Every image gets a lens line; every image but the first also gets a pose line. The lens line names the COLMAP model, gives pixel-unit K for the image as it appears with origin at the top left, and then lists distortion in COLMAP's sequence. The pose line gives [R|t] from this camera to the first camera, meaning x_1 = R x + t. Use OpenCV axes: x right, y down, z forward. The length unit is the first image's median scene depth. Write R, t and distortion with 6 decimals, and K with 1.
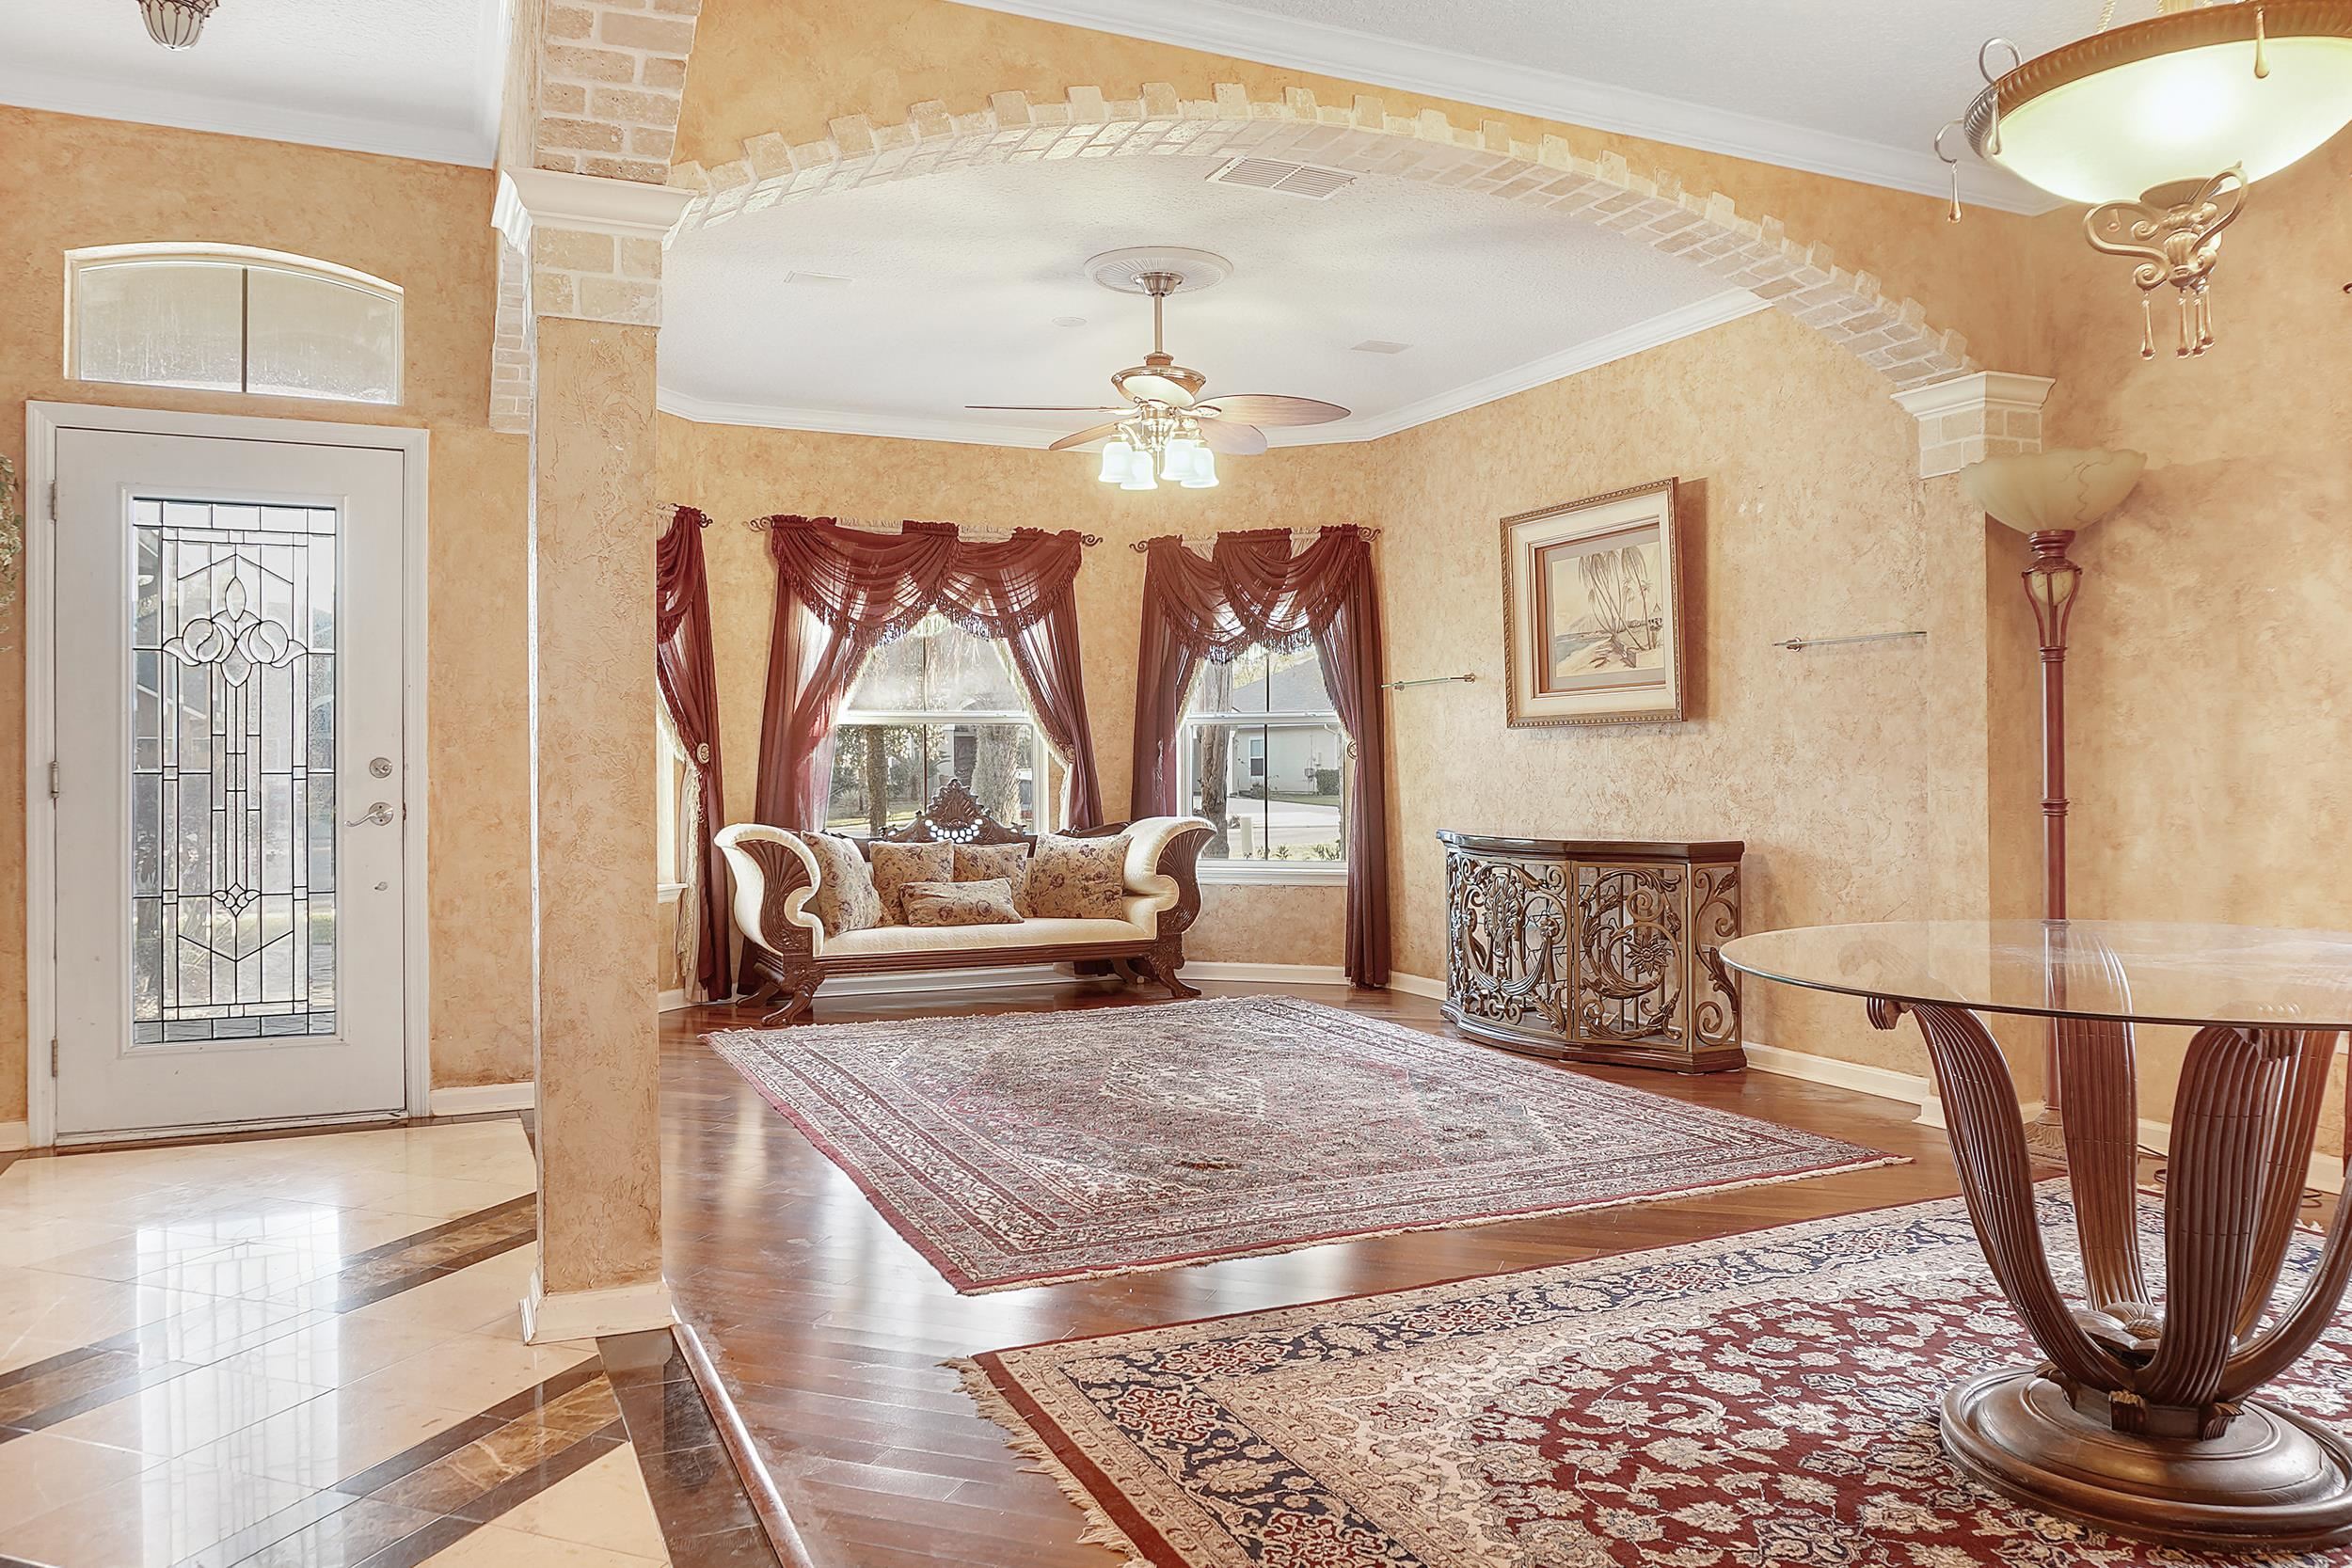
lens RADIAL K [[1661.8, 0, 1177.6], [0, 1661.8, 729.4], [0, 0, 1]] dist [-0.035512, 0.001329]
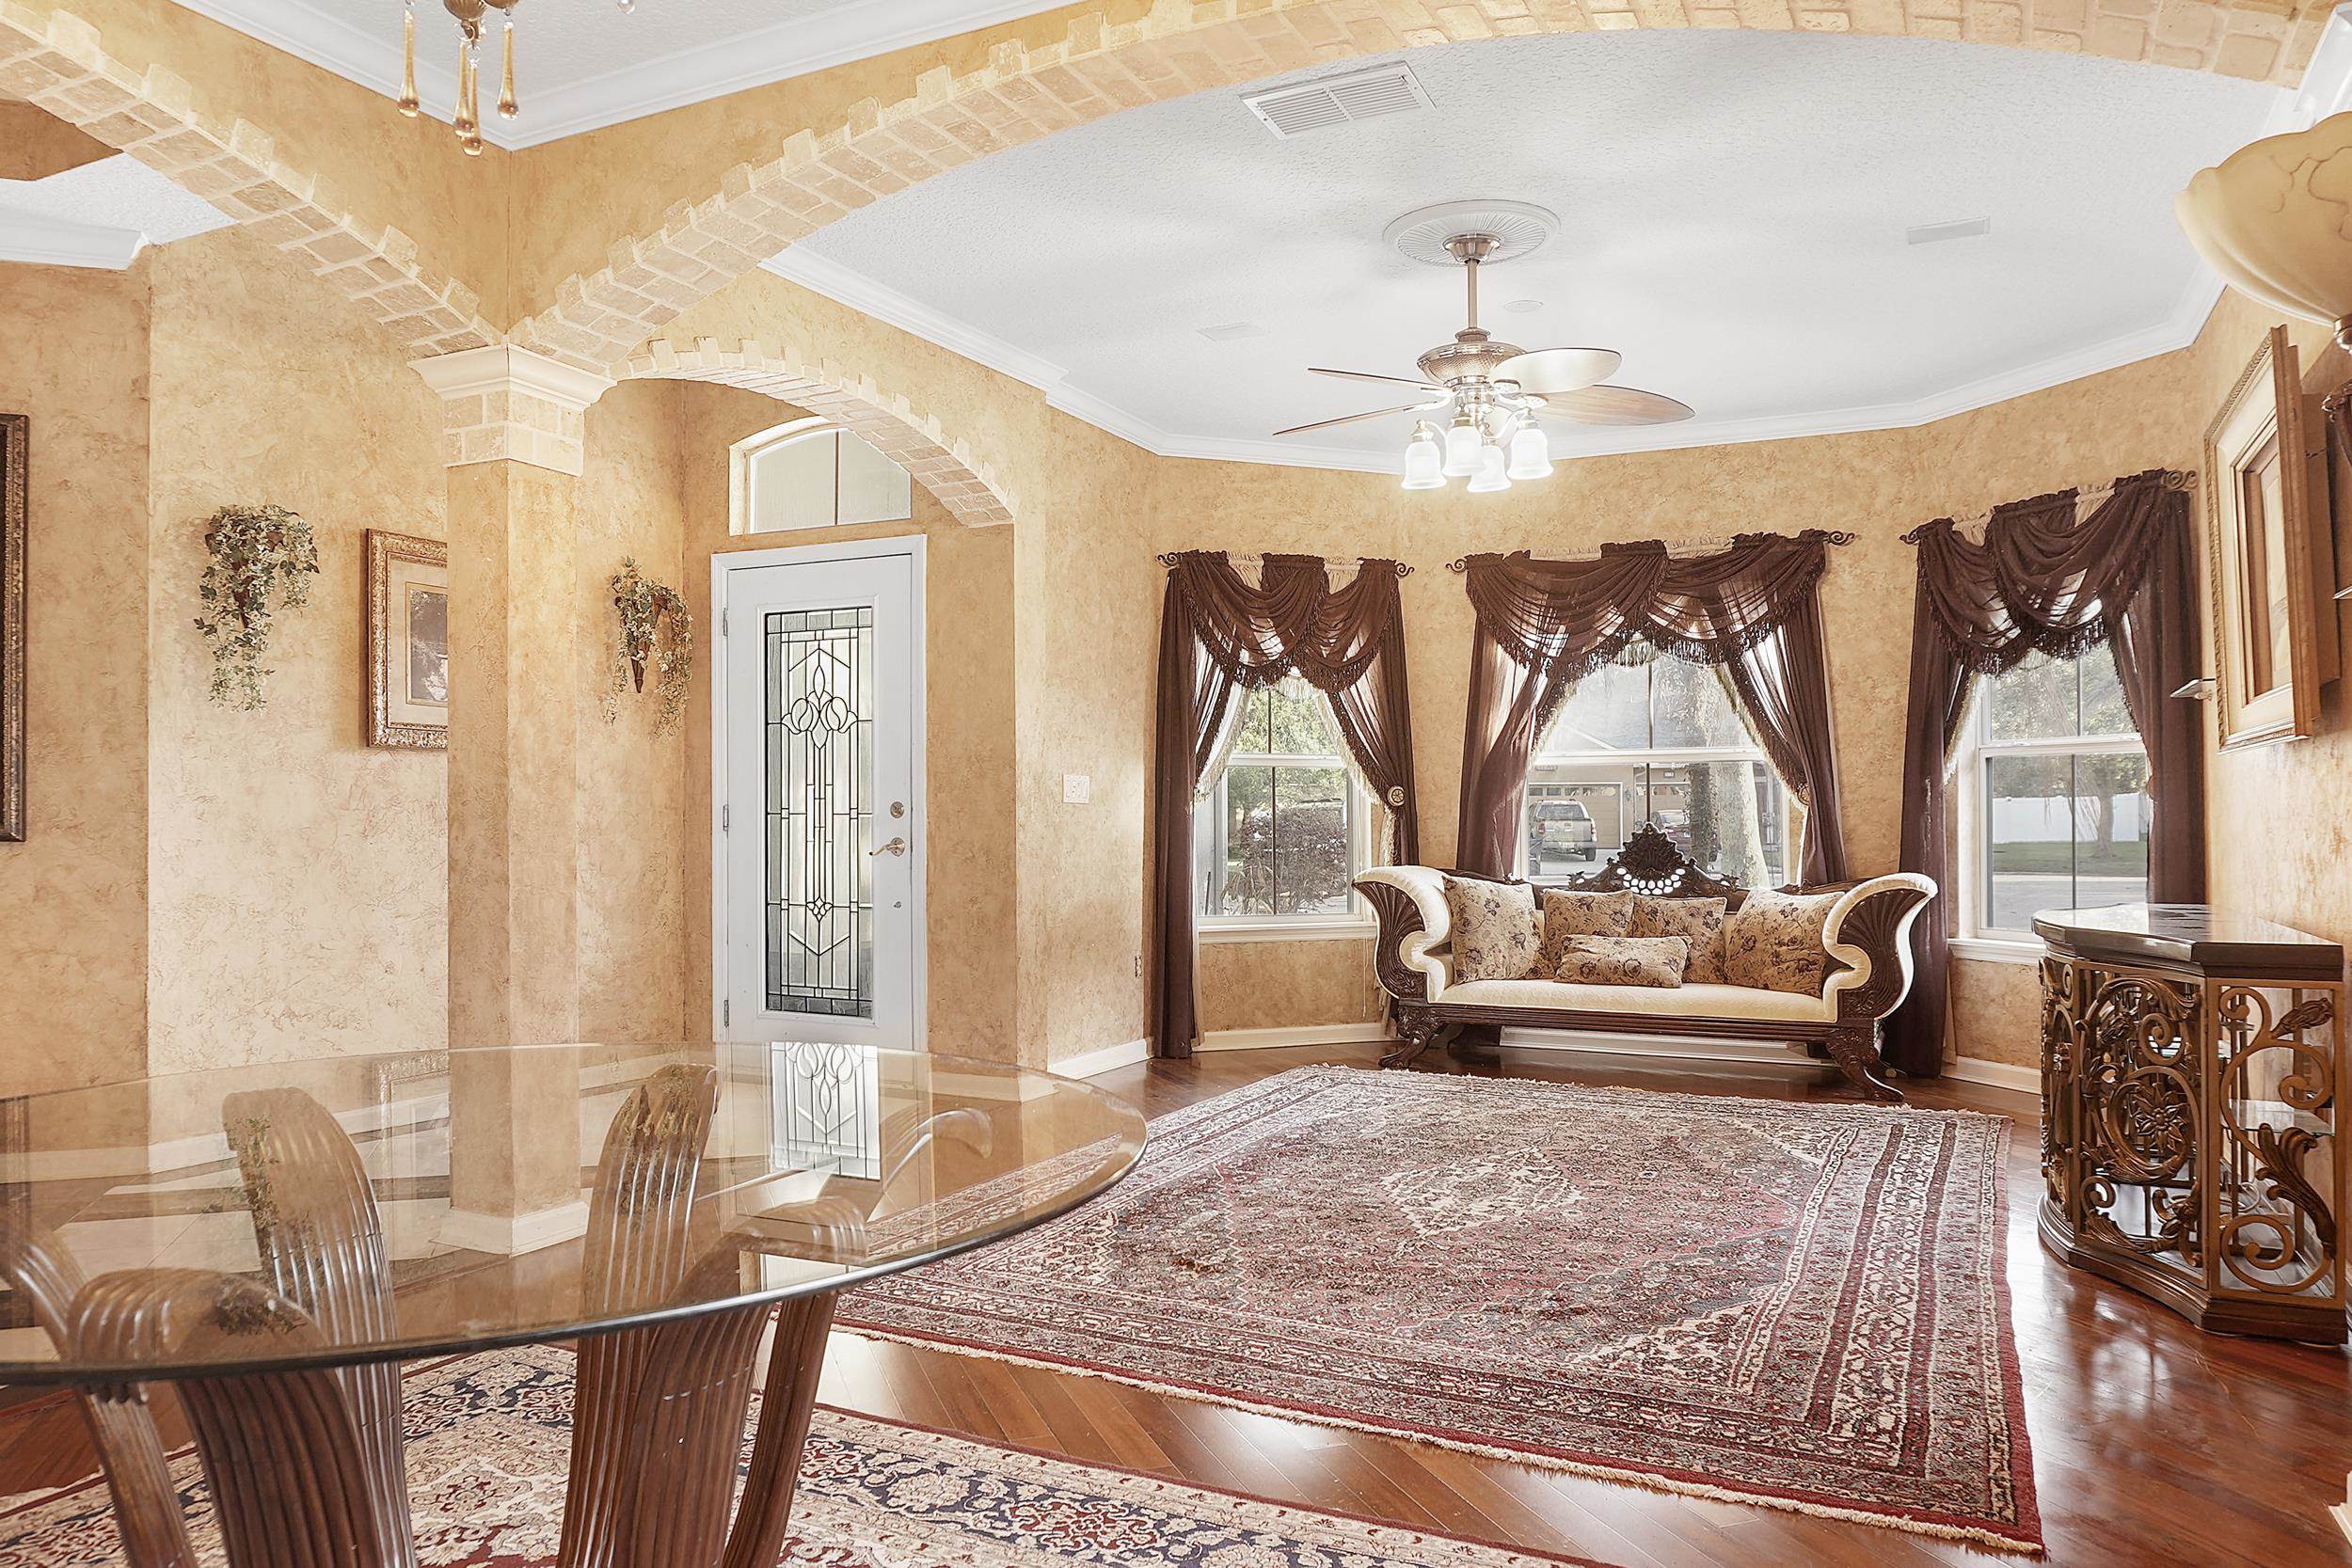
lens RADIAL K [[1590.3, 0, 1176.0], [0, 1590.3, 784.0], [0, 0, 1]] dist [-0.055333, 0.050368]
pose [[0.626207, -0.009328, -0.779601, 0.384314], [0.015489, 0.999880, 0.000477, 0.004077], [0.779503, -0.012374, 0.626276, 0.266642]]
